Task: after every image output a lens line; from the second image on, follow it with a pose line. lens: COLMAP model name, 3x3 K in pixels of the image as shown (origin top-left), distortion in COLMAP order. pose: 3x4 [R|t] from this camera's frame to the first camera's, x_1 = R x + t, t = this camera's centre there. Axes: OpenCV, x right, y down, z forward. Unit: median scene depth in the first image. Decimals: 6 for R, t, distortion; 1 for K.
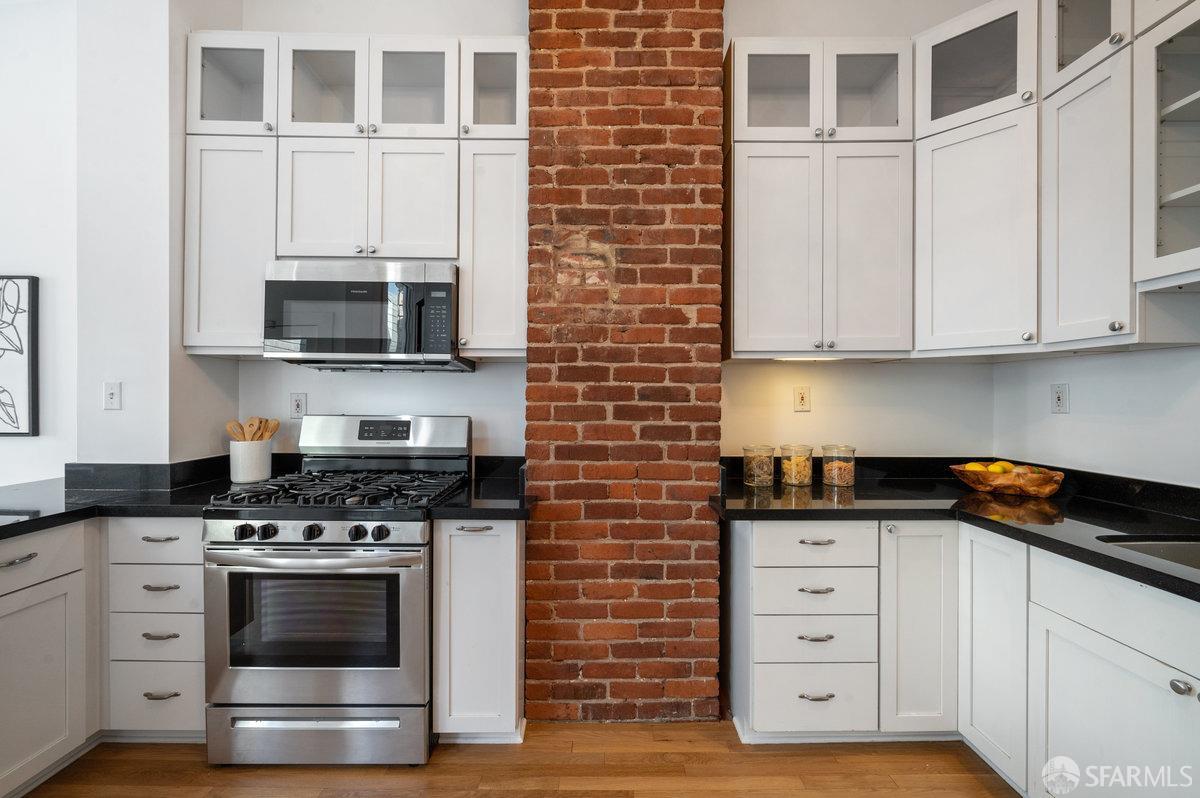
lens RADIAL K [[491.8, 0, 600.1], [0, 491.8, 399.5], [0, 0, 1]] dist [-0.002915, -0.000511]
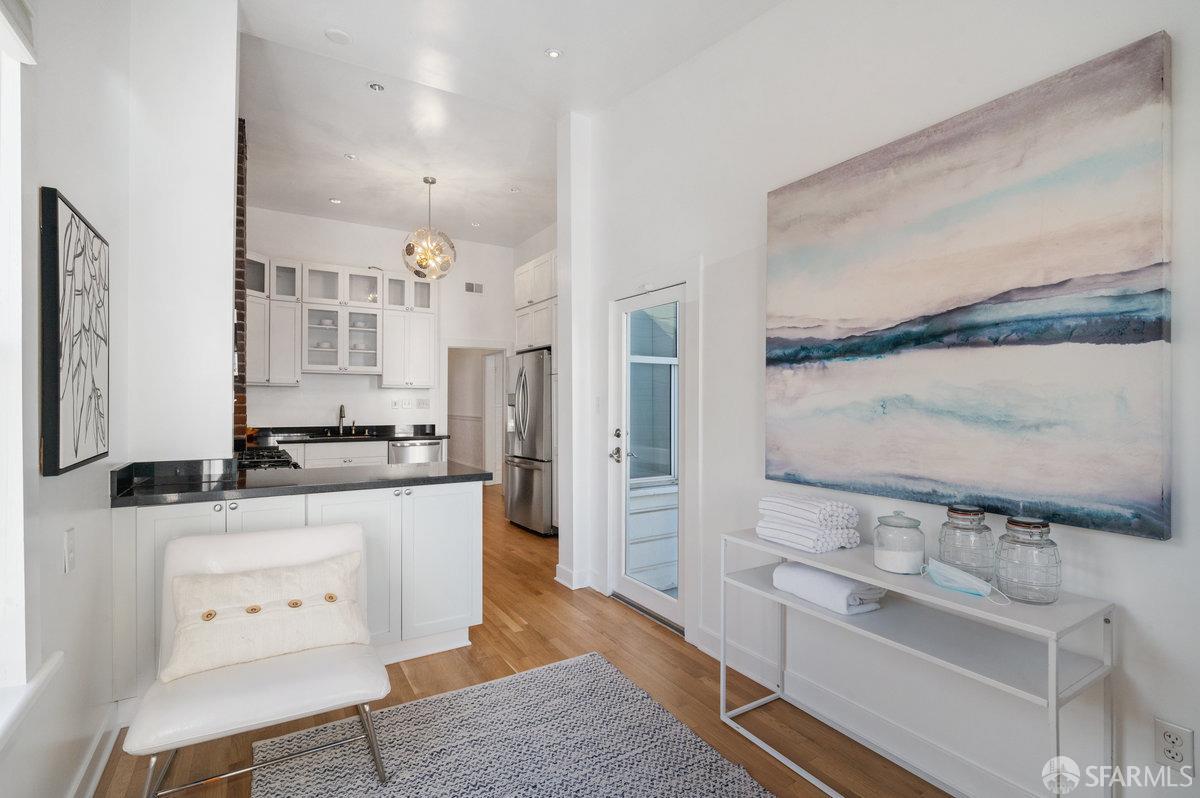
lens RADIAL K [[564.3, 0, 594.4], [0, 564.3, 398.5], [0, 0, 1]] dist [0.001290, 0.000092]
pose [[-0.507462, 0.003028, 0.861669, -2.702696], [-0.000614, 0.999992, -0.003875, -0.007002], [-0.861674, -0.002495, -0.507456, 0.941630]]
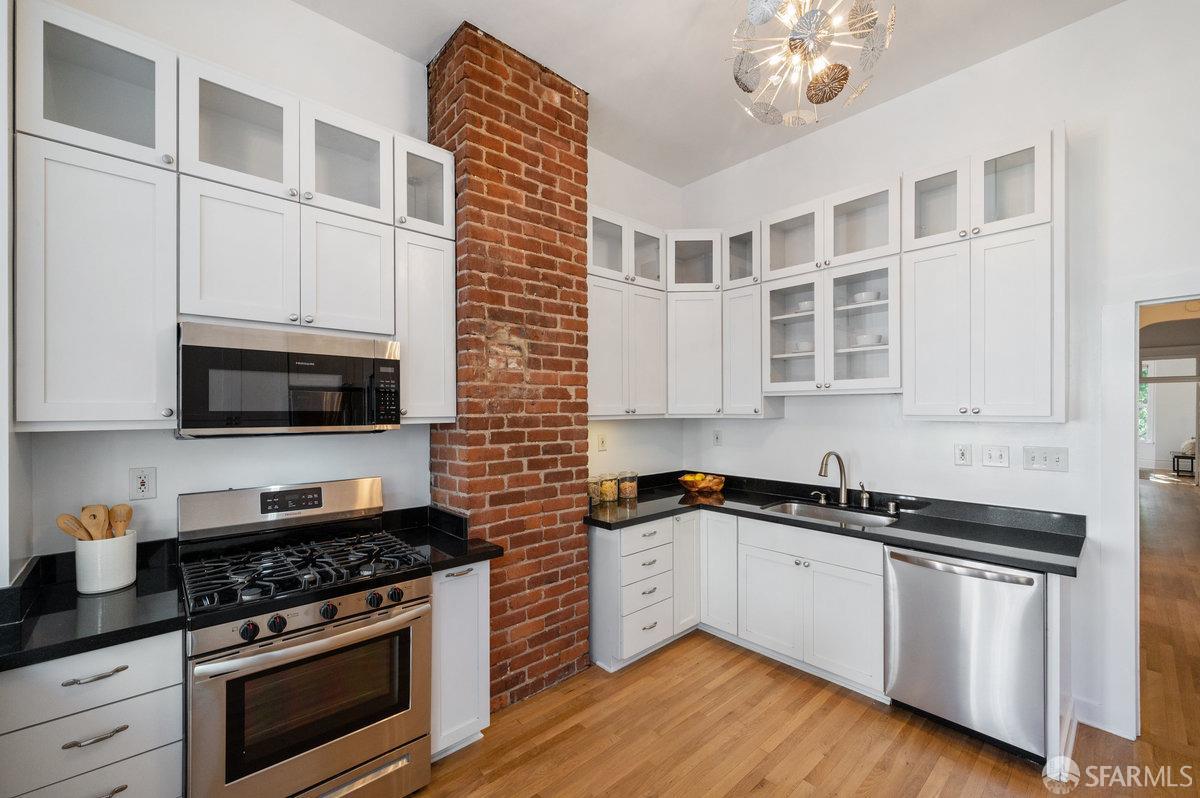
lens RADIAL K [[485.5, 0, 601.6], [0, 485.5, 409.2], [0, 0, 1]] dist [-0.002072, -0.000734]
pose [[0.744019, -0.006490, 0.668127, -0.702062], [0.008748, 0.999962, -0.000028, -0.123868], [-0.668101, 0.005866, 0.744047, -0.117056]]
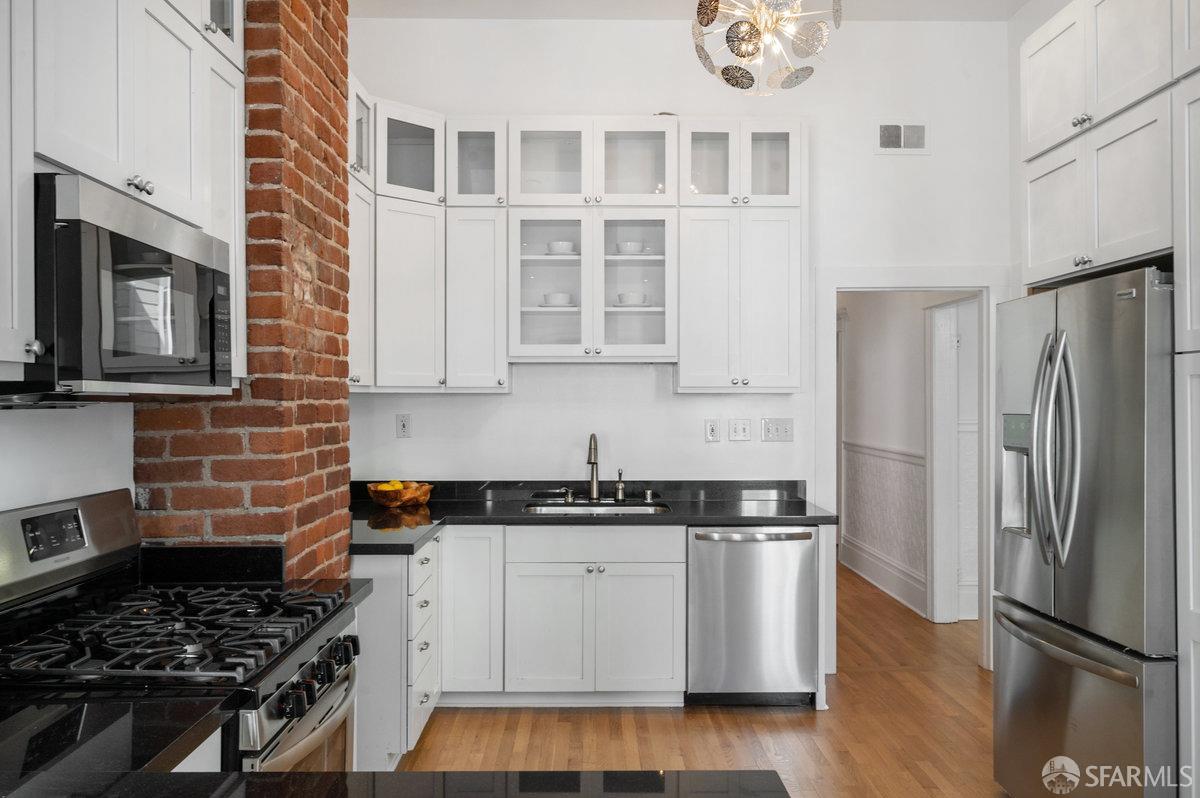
lens RADIAL K [[949.9, 0, 595.7], [0, 949.9, 397.5], [0, 0, 1]] dist [-0.024026, 0.003378]
pose [[0.000679, -0.001182, 0.999999, -1.544956], [0.005187, 0.999986, 0.001179, -0.077897], [-0.999986, 0.005187, 0.000686, 0.533165]]
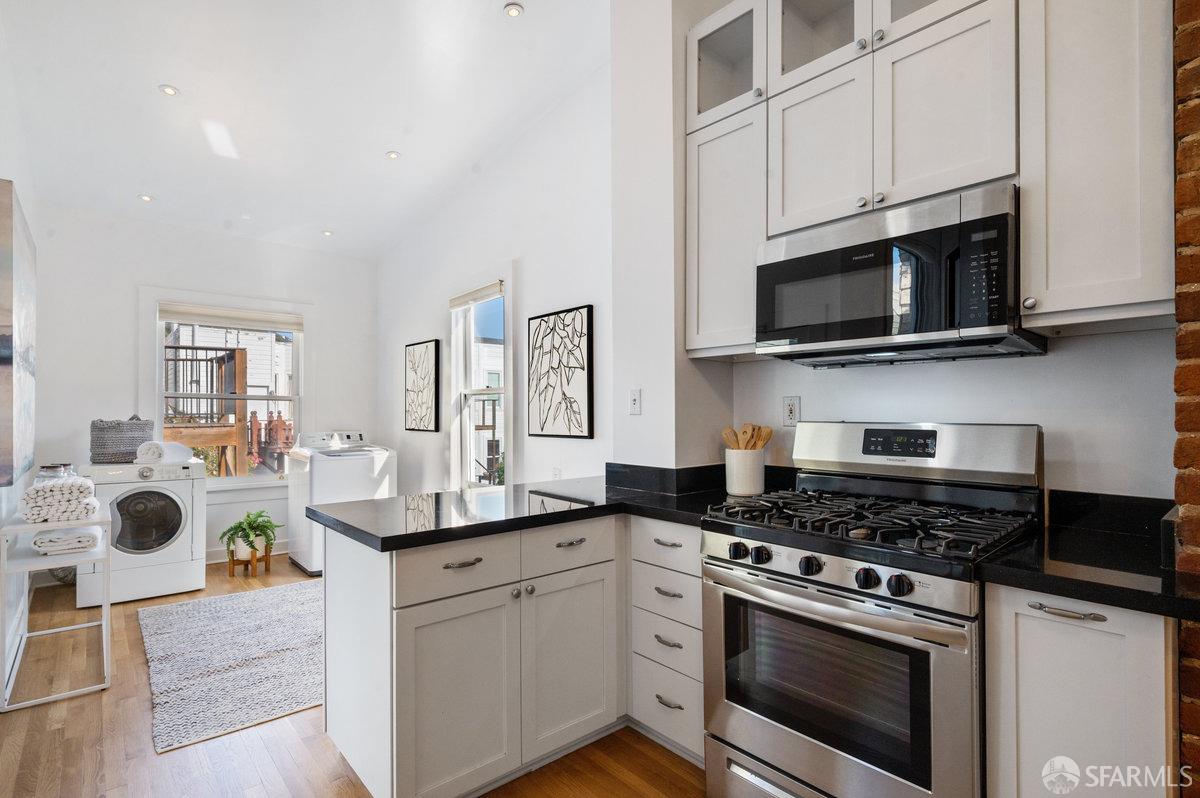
lens RADIAL K [[582.8, 0, 600.2], [0, 582.8, 409.1], [0, 0, 1]] dist [-0.004389, 0.000760]
pose [[0.650355, -0.012057, -0.759535, -0.077892], [0.003270, 0.999909, -0.013073, 0.024964], [0.759623, 0.006018, 0.650335, 0.113926]]
